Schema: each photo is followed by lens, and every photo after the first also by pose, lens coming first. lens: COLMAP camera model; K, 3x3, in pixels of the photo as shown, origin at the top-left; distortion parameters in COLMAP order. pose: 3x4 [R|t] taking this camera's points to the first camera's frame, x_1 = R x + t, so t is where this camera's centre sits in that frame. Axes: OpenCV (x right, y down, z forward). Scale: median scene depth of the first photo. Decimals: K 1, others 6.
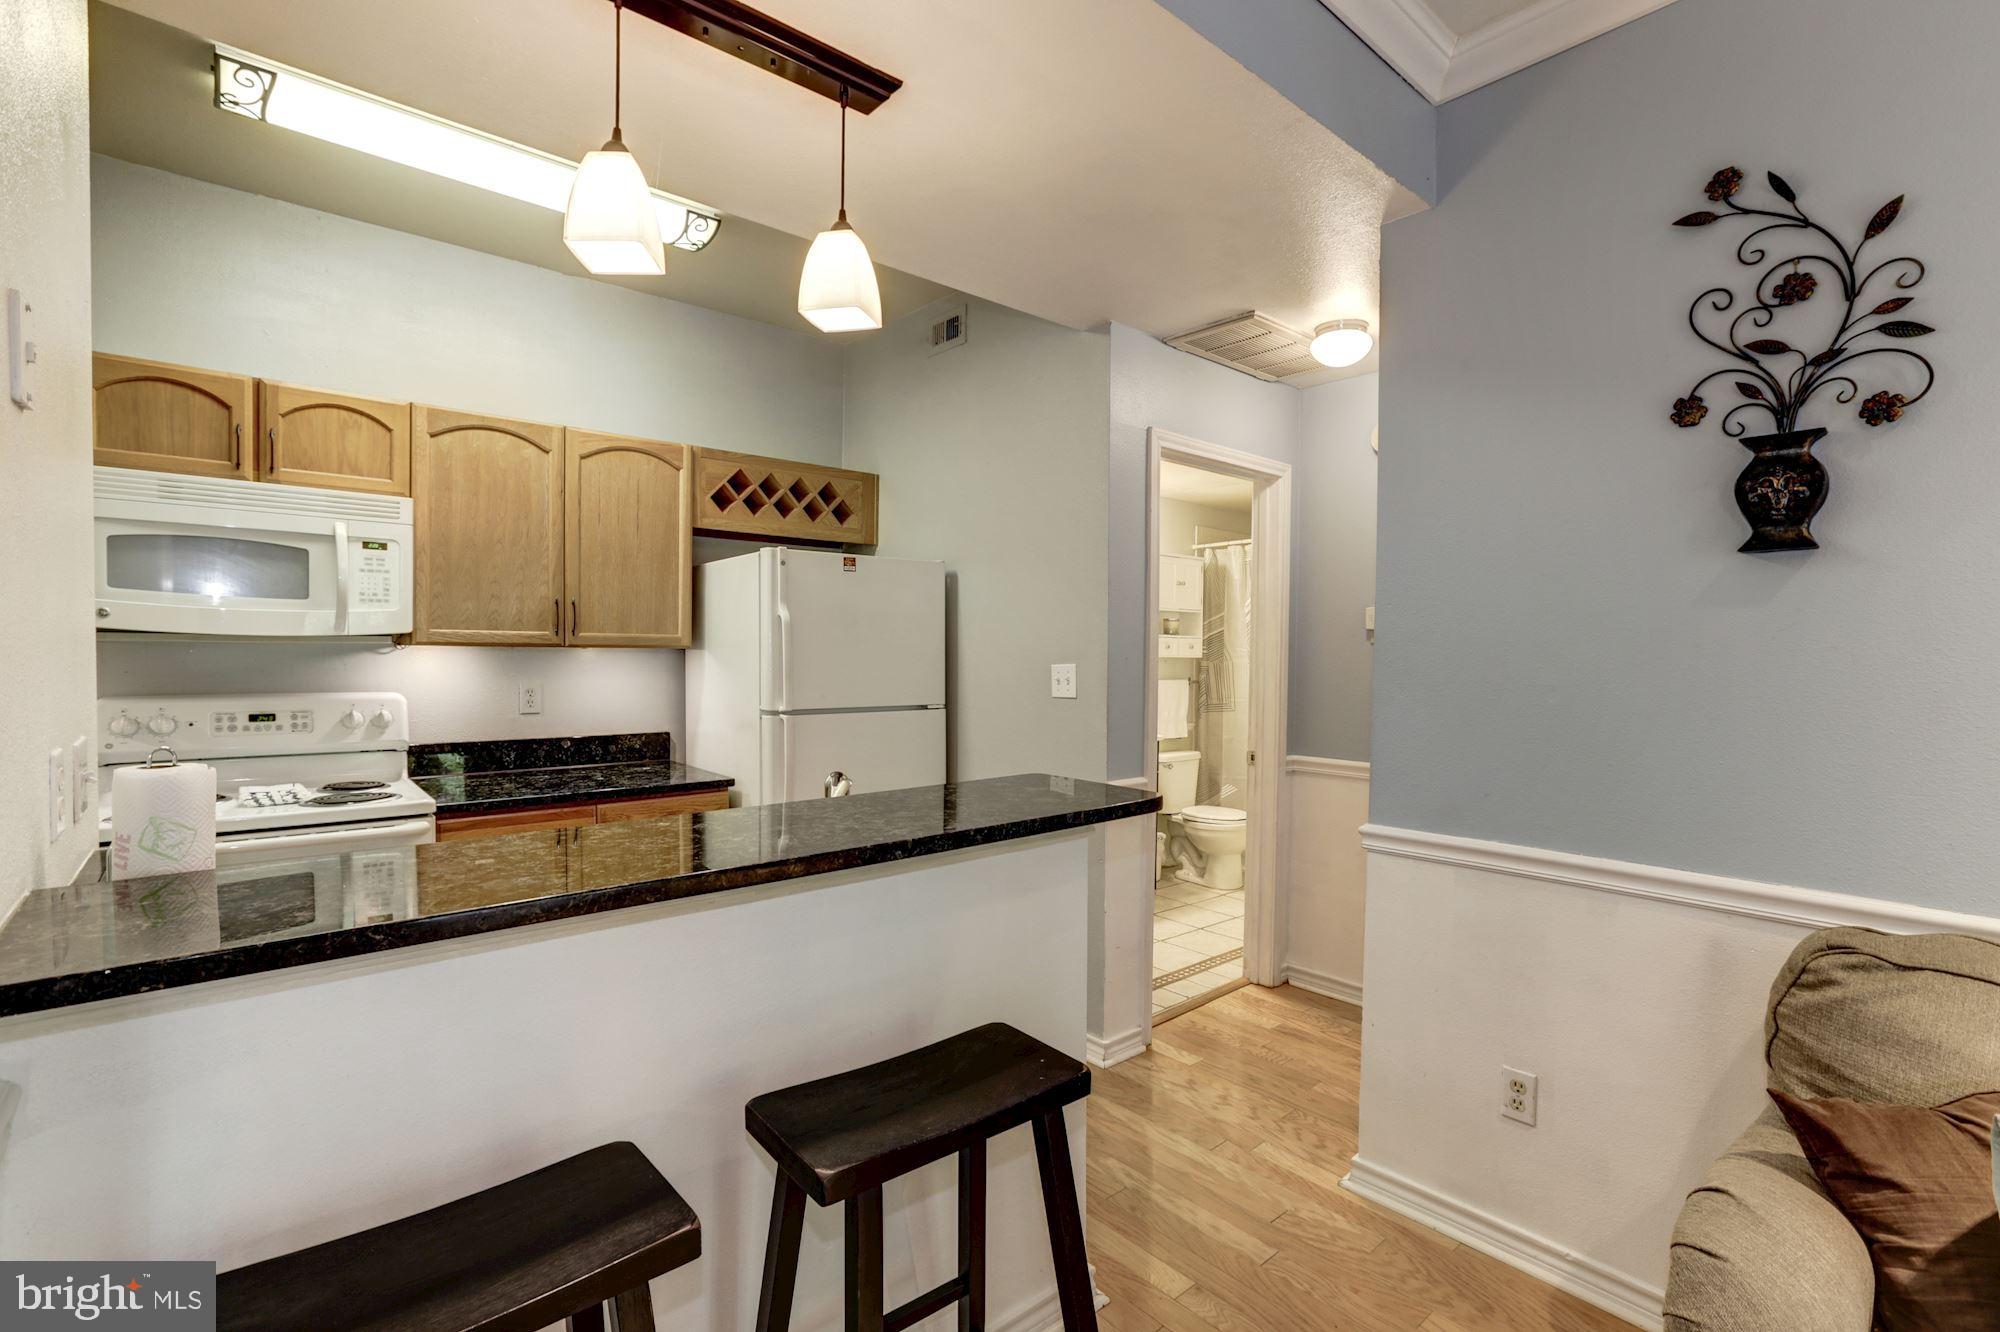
lens RADIAL K [[917.2, 0, 1010.9], [0, 917.2, 666.6], [0, 0, 1]] dist [-0.002234, 0.009740]
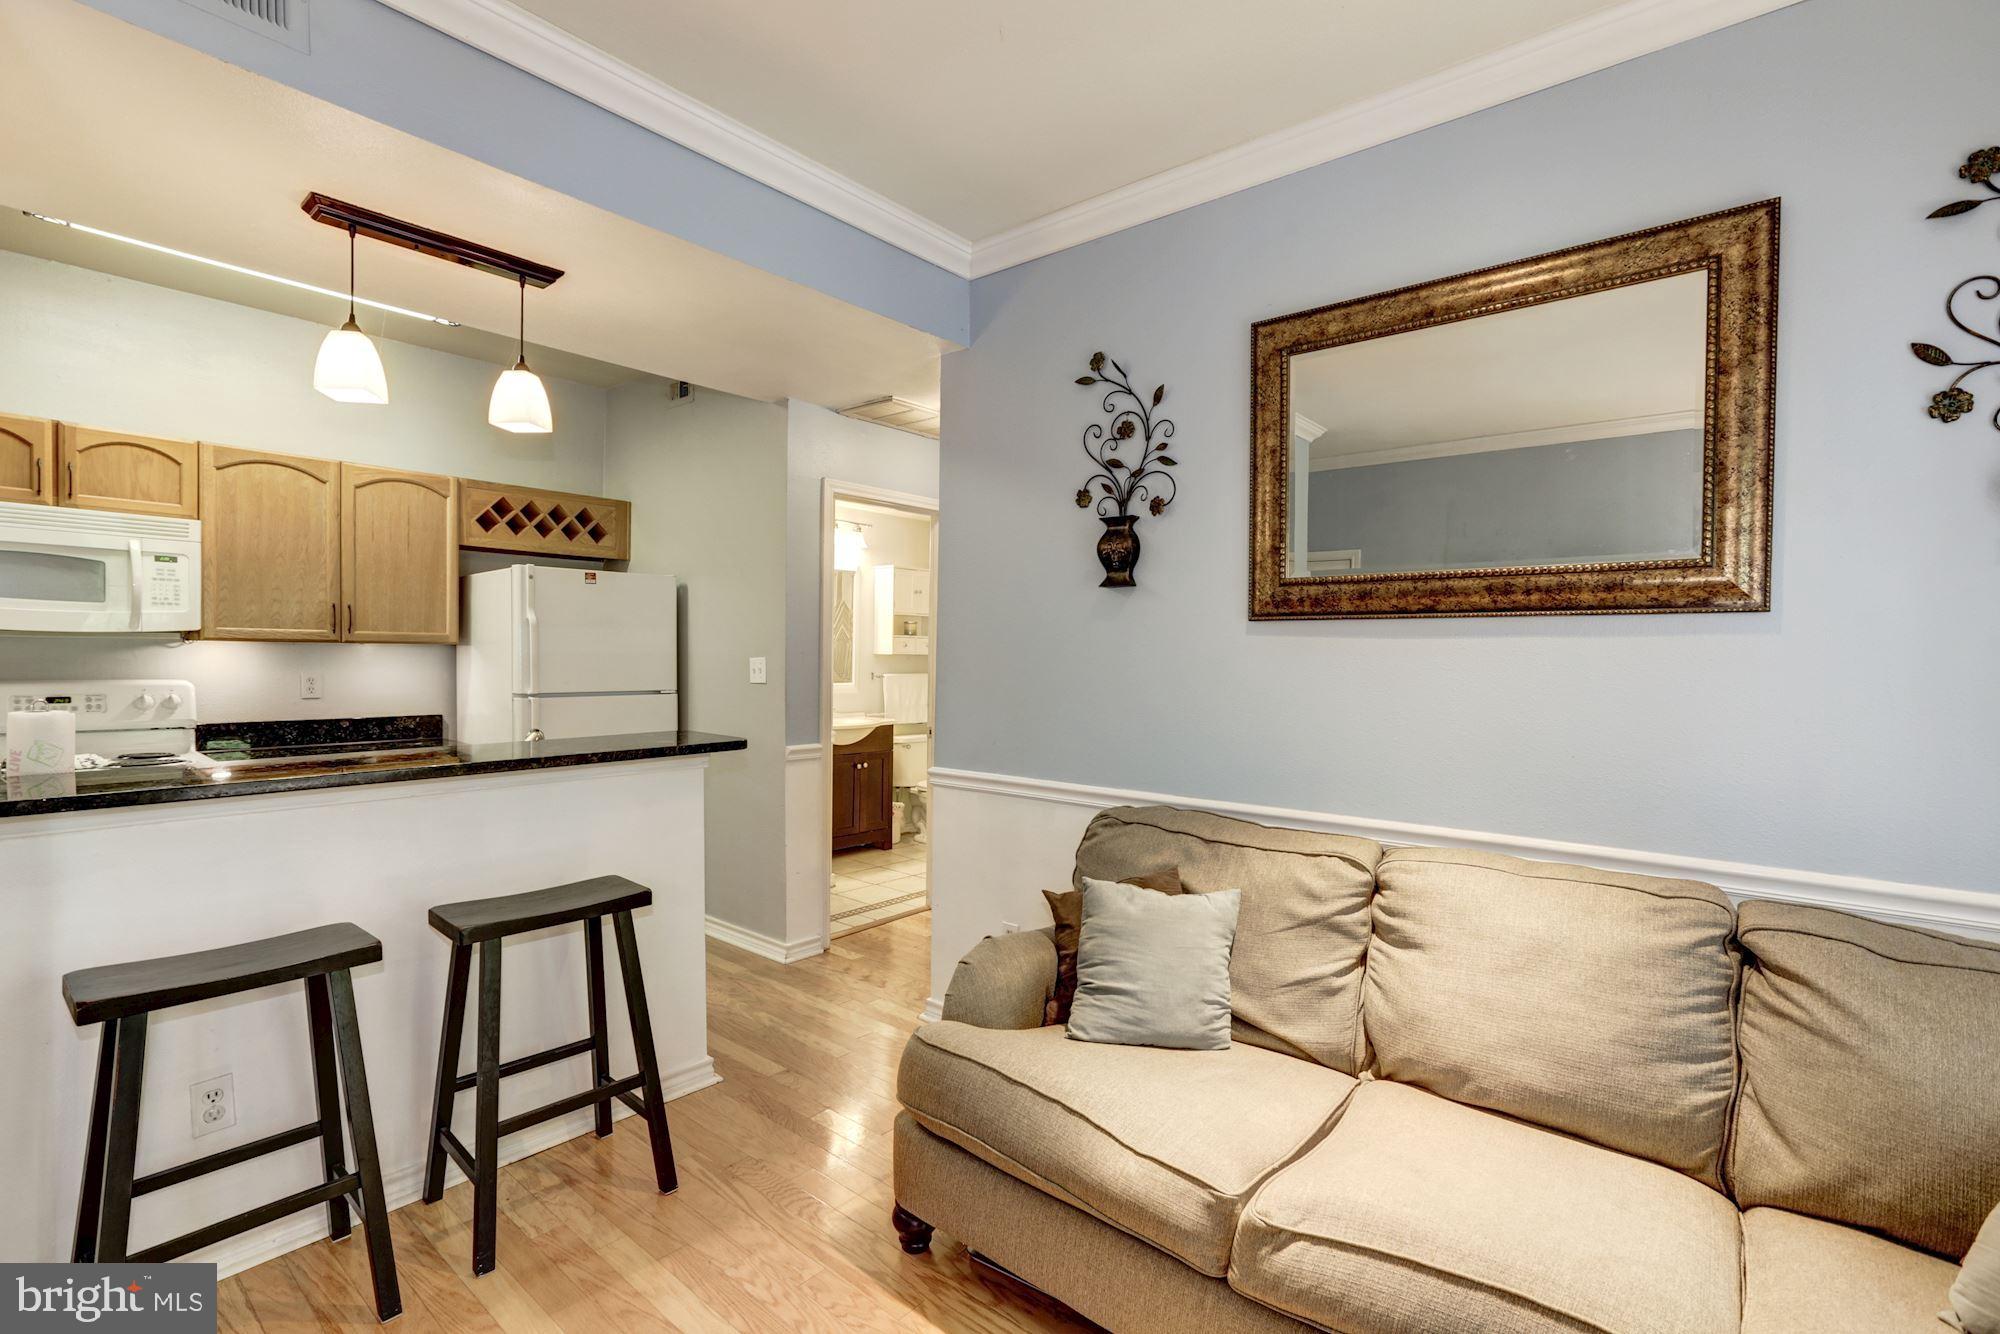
lens RADIAL K [[917.2, 0, 1002.2], [0, 917.2, 669.4], [0, 0, 1]] dist [-0.002234, 0.009740]
pose [[0.990426, 0.000879, 0.138045, 0.232304], [-0.001166, 0.999997, 0.001995, 0.011578], [-0.138043, -0.002137, 0.990424, -0.355748]]
